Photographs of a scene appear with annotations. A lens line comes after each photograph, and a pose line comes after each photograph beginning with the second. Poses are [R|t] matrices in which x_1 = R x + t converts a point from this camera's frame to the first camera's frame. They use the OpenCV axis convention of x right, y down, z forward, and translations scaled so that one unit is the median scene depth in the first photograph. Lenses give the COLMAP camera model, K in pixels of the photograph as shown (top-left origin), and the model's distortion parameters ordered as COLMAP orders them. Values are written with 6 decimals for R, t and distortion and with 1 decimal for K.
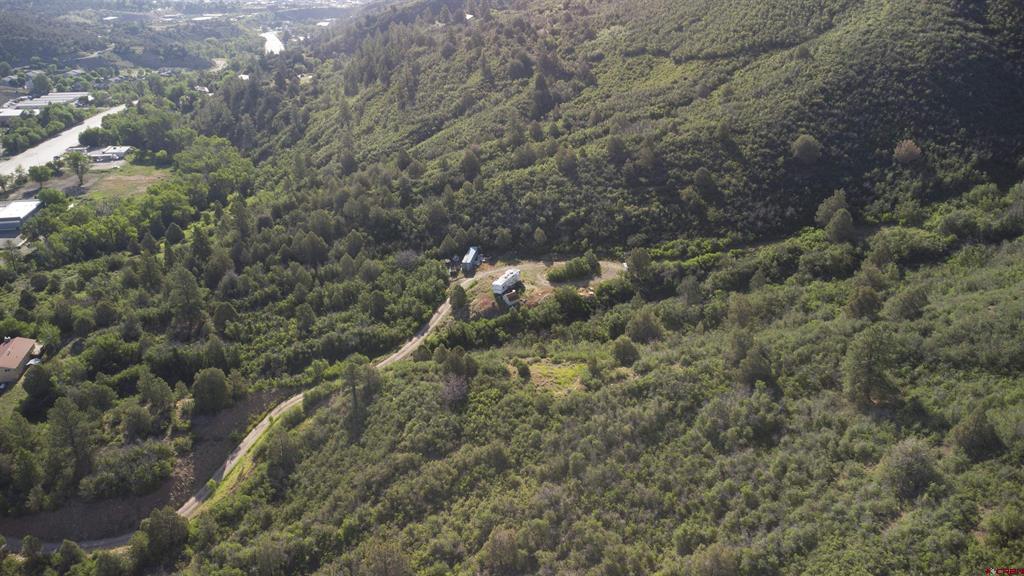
lens RADIAL K [[742.3, 0, 512.7], [0, 742.3, 285.3], [0, 0, 1]] dist [0.028192, -0.035684]
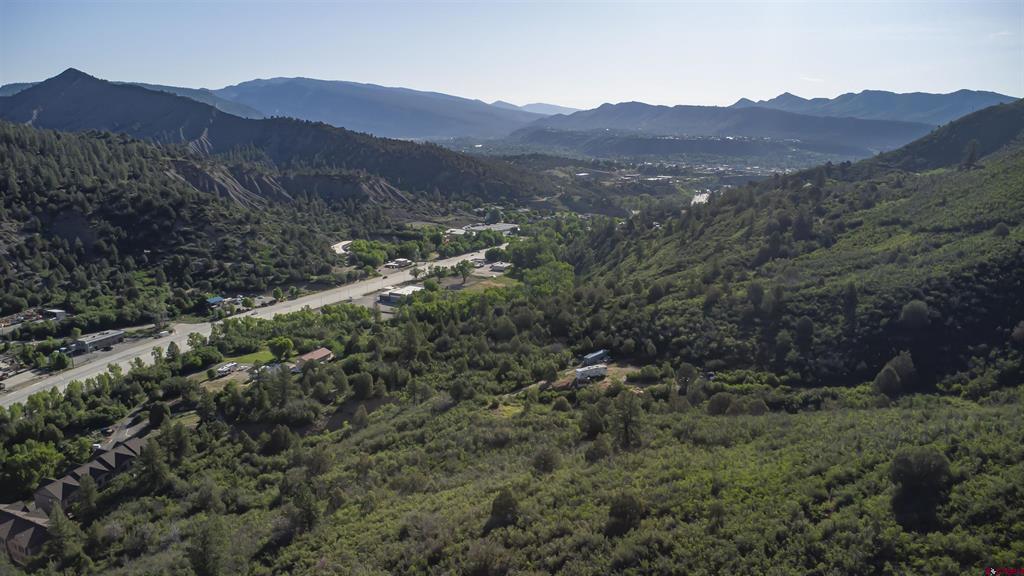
lens RADIAL K [[742.3, 0, 511.3], [0, 742.3, 287.8], [0, 0, 1]] dist [0.028192, -0.035684]
pose [[0.817764, 0.137127, -0.558980, 0.797928], [-0.248239, 0.960259, -0.127596, 0.074353], [0.519268, 0.243104, 0.819305, -0.192037]]
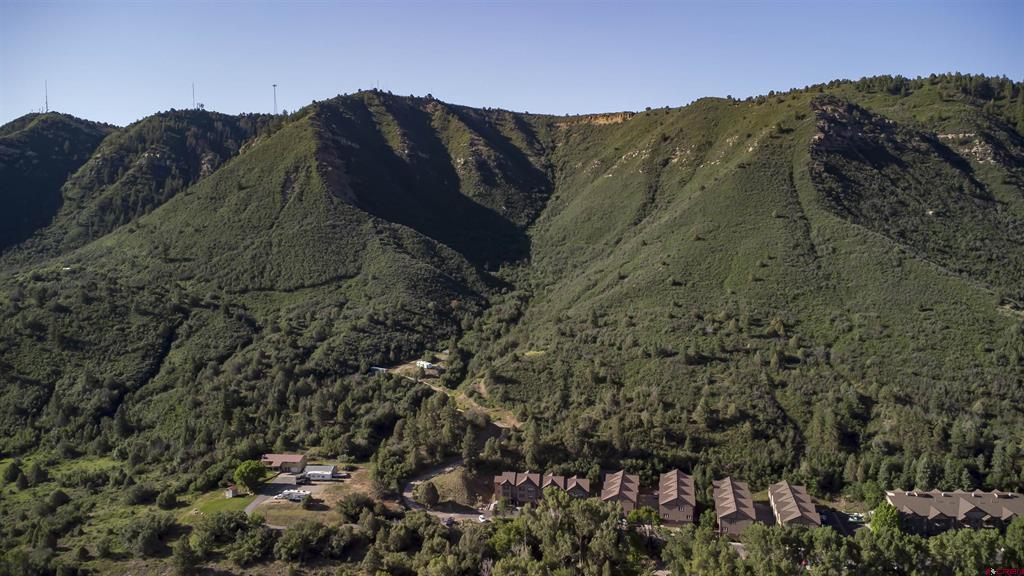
lens RADIAL K [[742.3, 0, 508.2], [0, 742.3, 282.1], [0, 0, 1]] dist [0.028192, -0.035684]
pose [[0.360696, -0.037790, 0.931918, -2.718092], [0.386071, 0.915608, -0.112299, 0.158118], [-0.849027, 0.400292, 0.344846, -0.074226]]
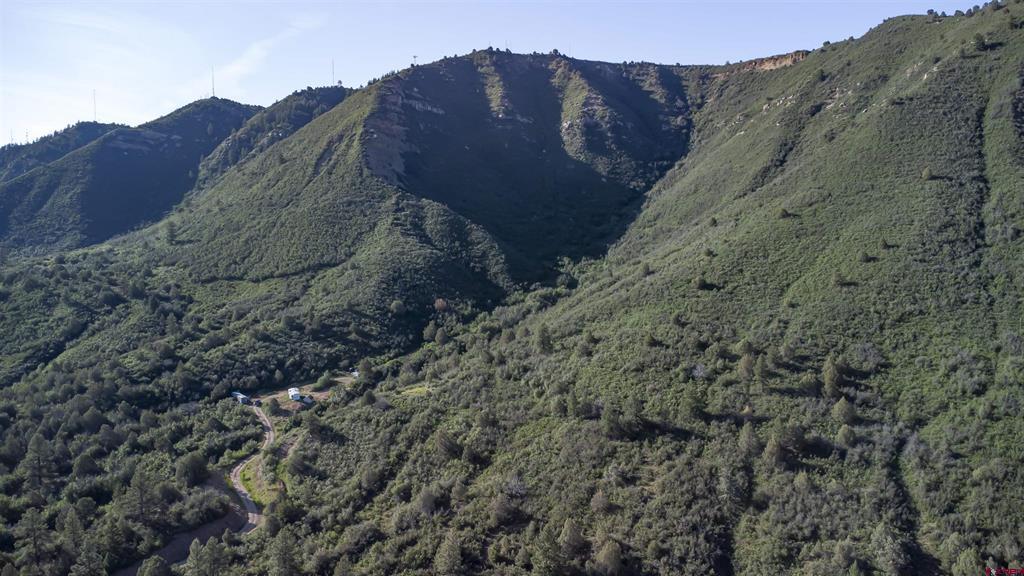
lens RADIAL K [[742.3, 0, 511.2], [0, 742.3, 286.5], [0, 0, 1]] dist [0.028192, -0.035684]
pose [[0.645655, -0.050042, 0.761988, -1.233407], [0.312317, 0.927882, -0.203698, 0.338220], [-0.696841, 0.369500, 0.614721, -0.466469]]
